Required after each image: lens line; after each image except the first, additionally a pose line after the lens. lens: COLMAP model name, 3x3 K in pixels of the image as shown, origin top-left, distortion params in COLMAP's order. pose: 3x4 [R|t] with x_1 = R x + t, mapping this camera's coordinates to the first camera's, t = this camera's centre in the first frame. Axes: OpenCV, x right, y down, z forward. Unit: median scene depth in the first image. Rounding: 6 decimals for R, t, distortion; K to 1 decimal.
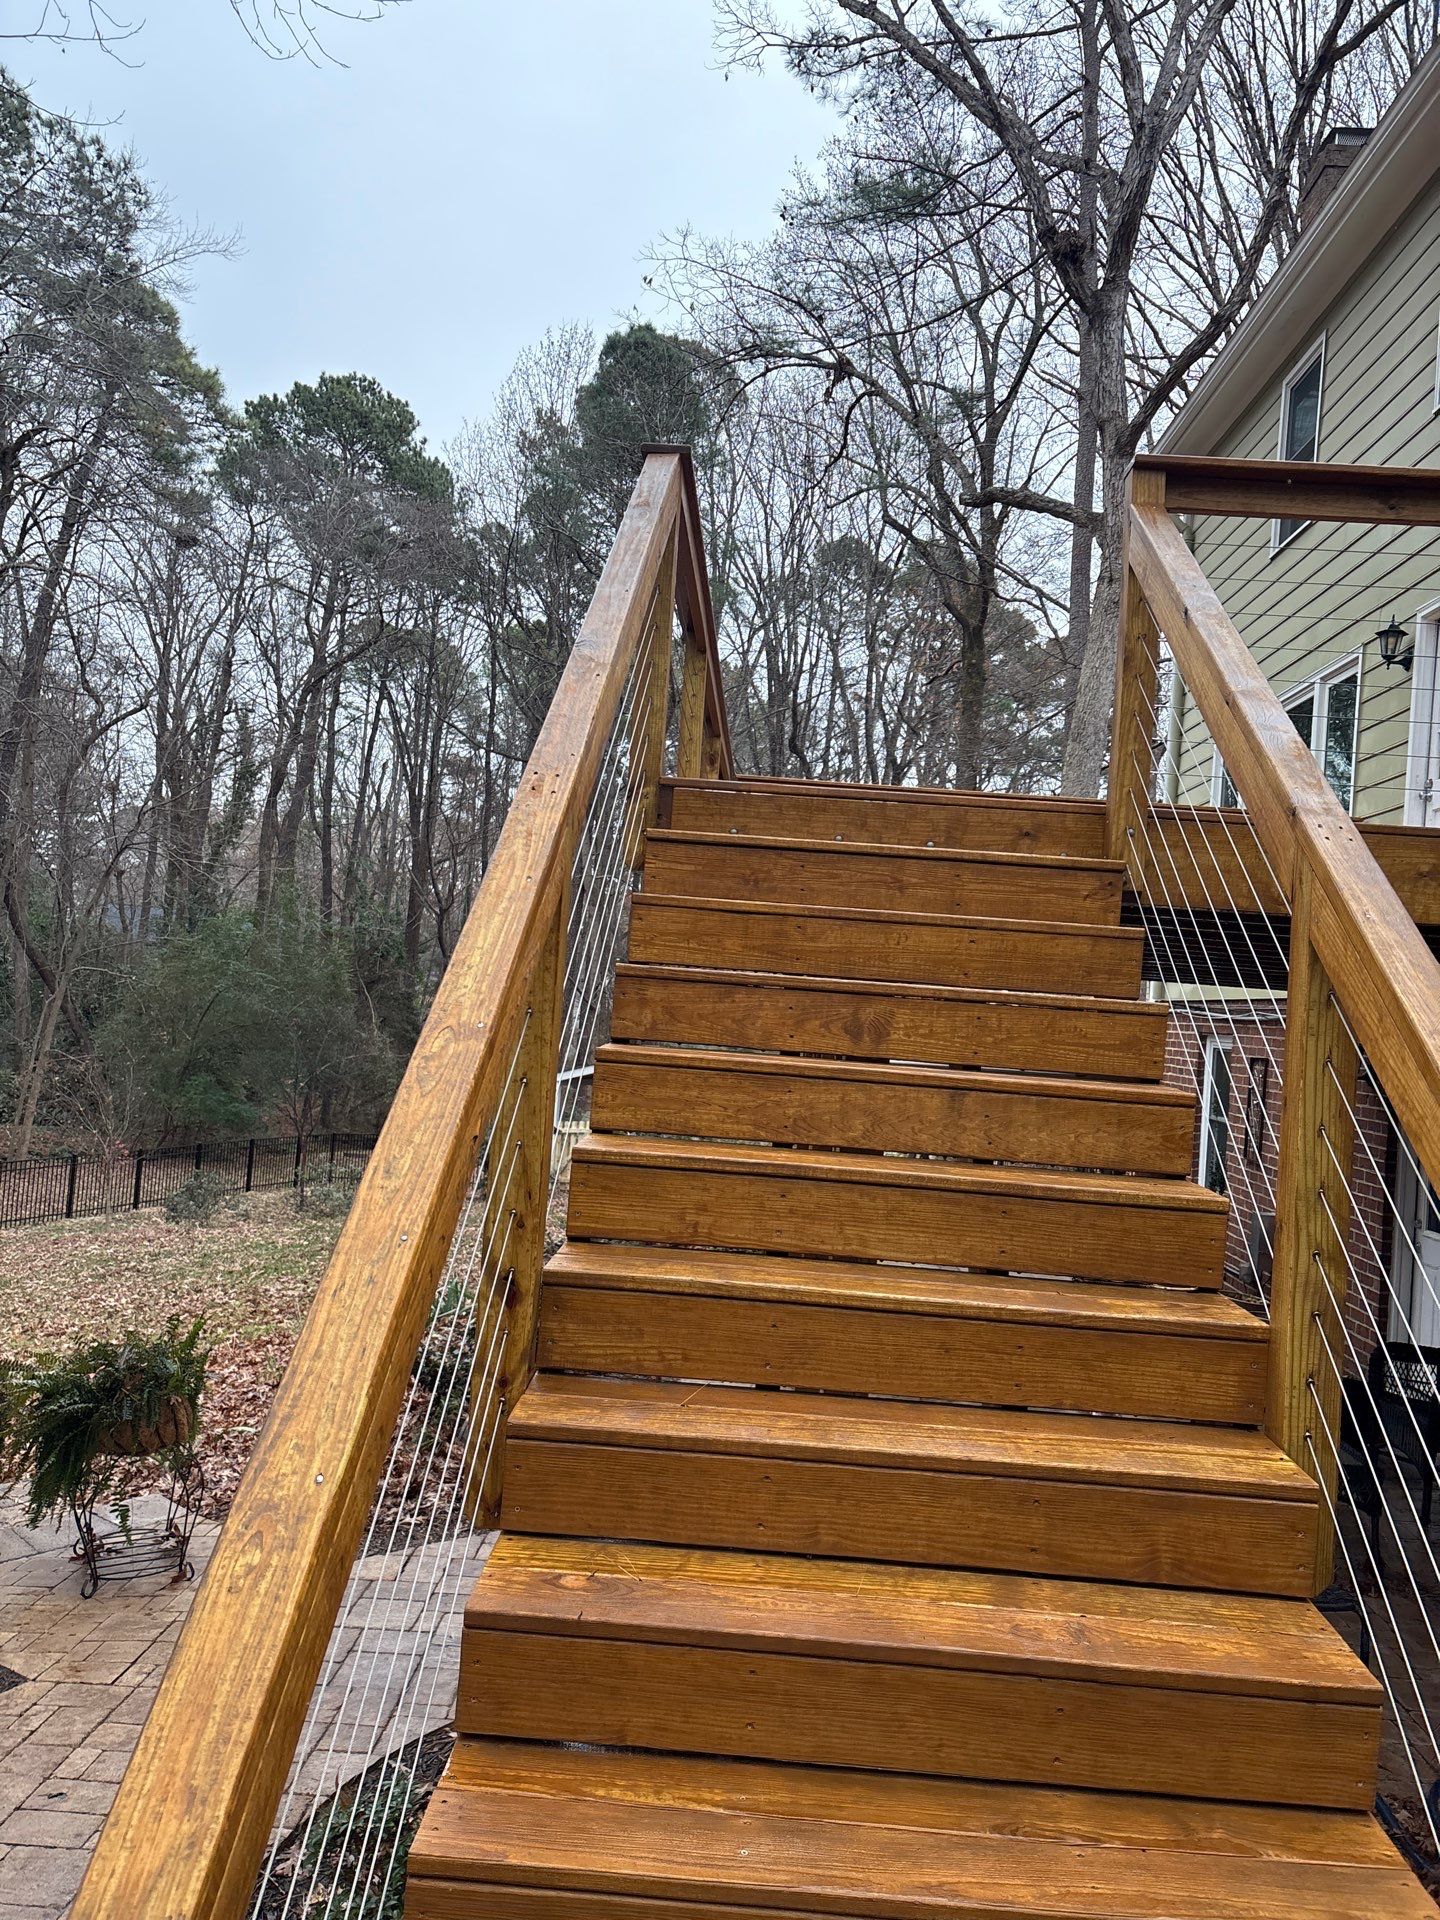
lens RADIAL K [[1437.9, 0, 727.4], [0, 1437.9, 948.0], [0, 0, 1]] dist [0.038709, -0.041098]
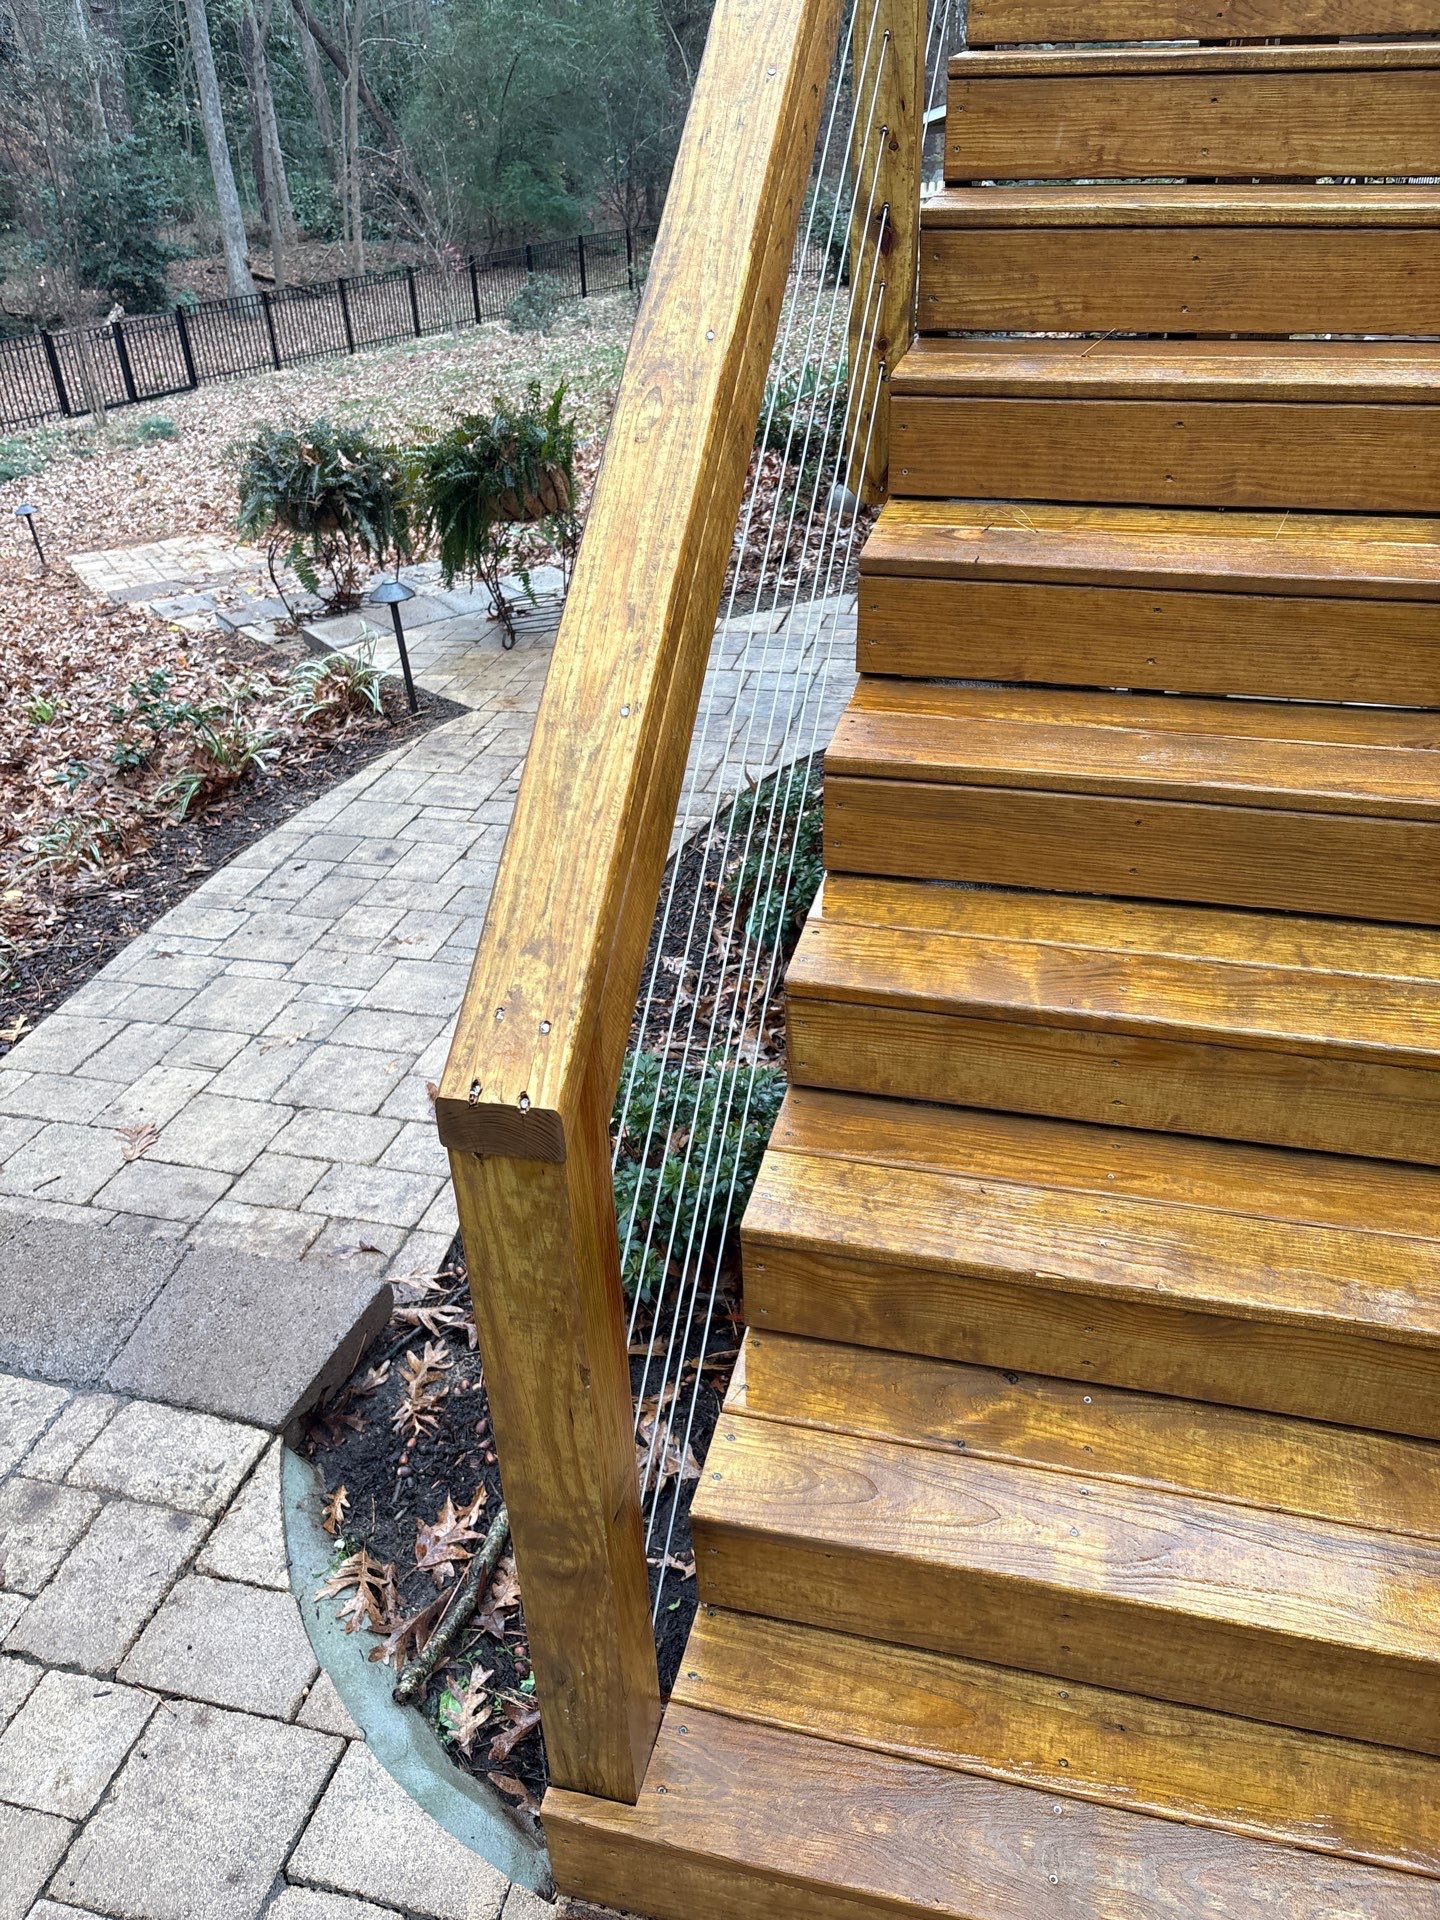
lens RADIAL K [[1446.4, 0, 720.0], [0, 1446.4, 960.0], [0, 0, 1]] dist [0.047702, -0.056432]
pose [[0.970945, 0.031495, -0.237222, -0.025055], [0.108295, 0.826158, 0.552934, 0.107478], [0.213397, -0.562558, 0.798743, 0.019156]]
